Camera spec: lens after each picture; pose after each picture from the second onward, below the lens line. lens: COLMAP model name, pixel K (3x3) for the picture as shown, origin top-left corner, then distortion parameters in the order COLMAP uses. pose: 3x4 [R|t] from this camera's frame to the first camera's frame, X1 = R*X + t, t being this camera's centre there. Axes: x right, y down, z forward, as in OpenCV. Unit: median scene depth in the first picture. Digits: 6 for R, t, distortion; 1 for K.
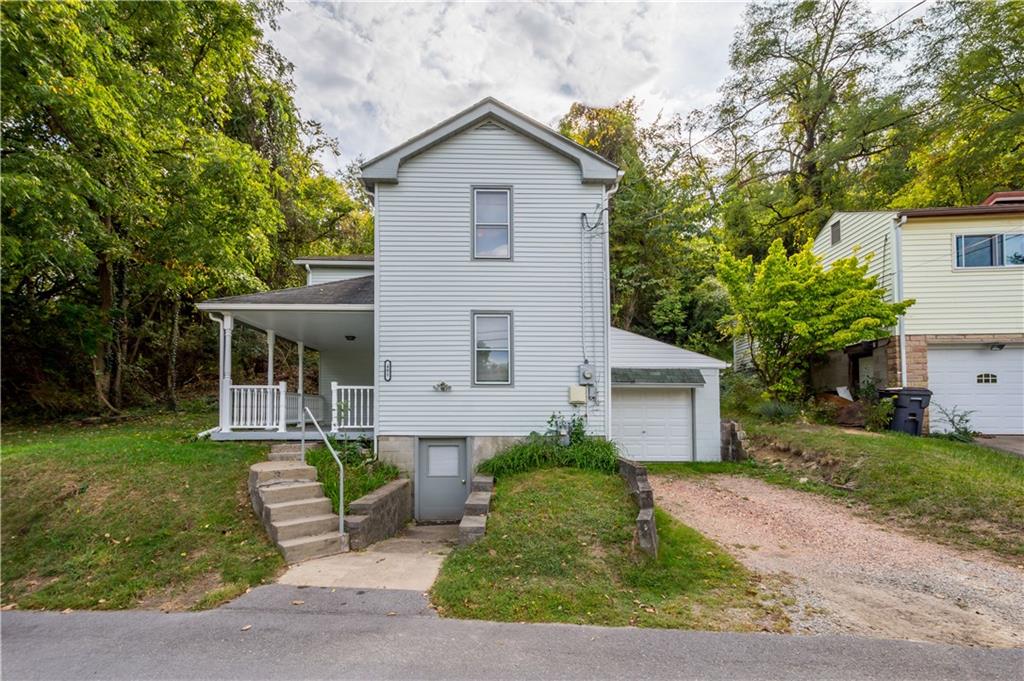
lens RADIAL K [[459.5, 0, 511.6], [0, 459.5, 365.0], [0, 0, 1]] dist [0.009462, 0.000152]
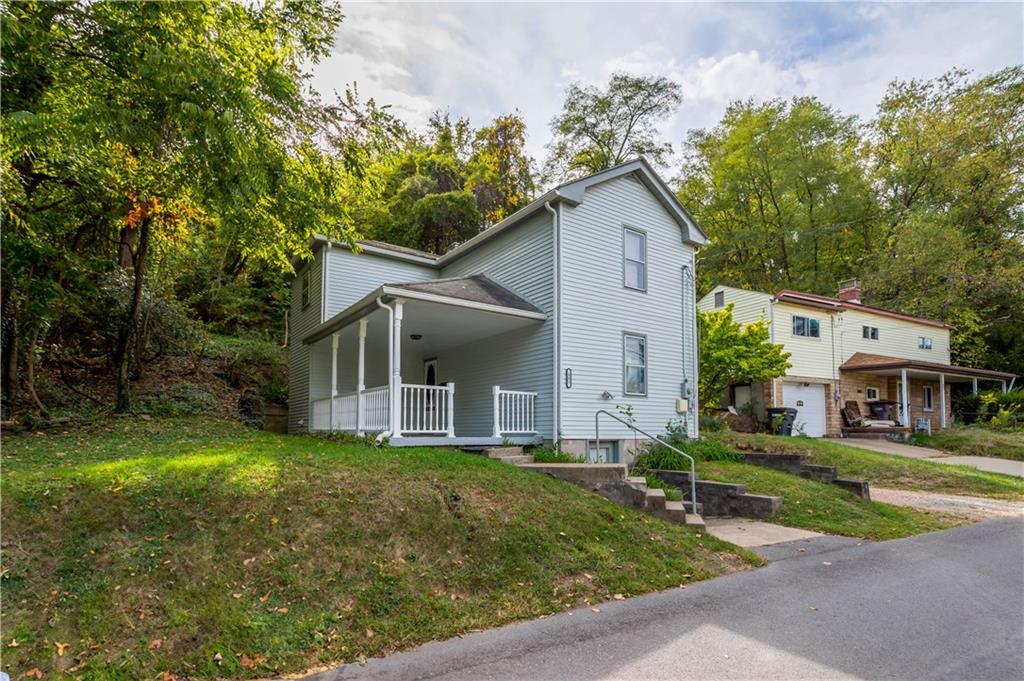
lens RADIAL K [[485.3, 0, 512.0], [0, 485.3, 366.8], [0, 0, 1]] dist [0.001393, 0.000088]
pose [[0.837187, 0.072566, 0.542081, -0.931217], [-0.059092, 0.997358, -0.042251, 0.038375], [-0.543715, 0.003339, 0.839264, 0.118118]]
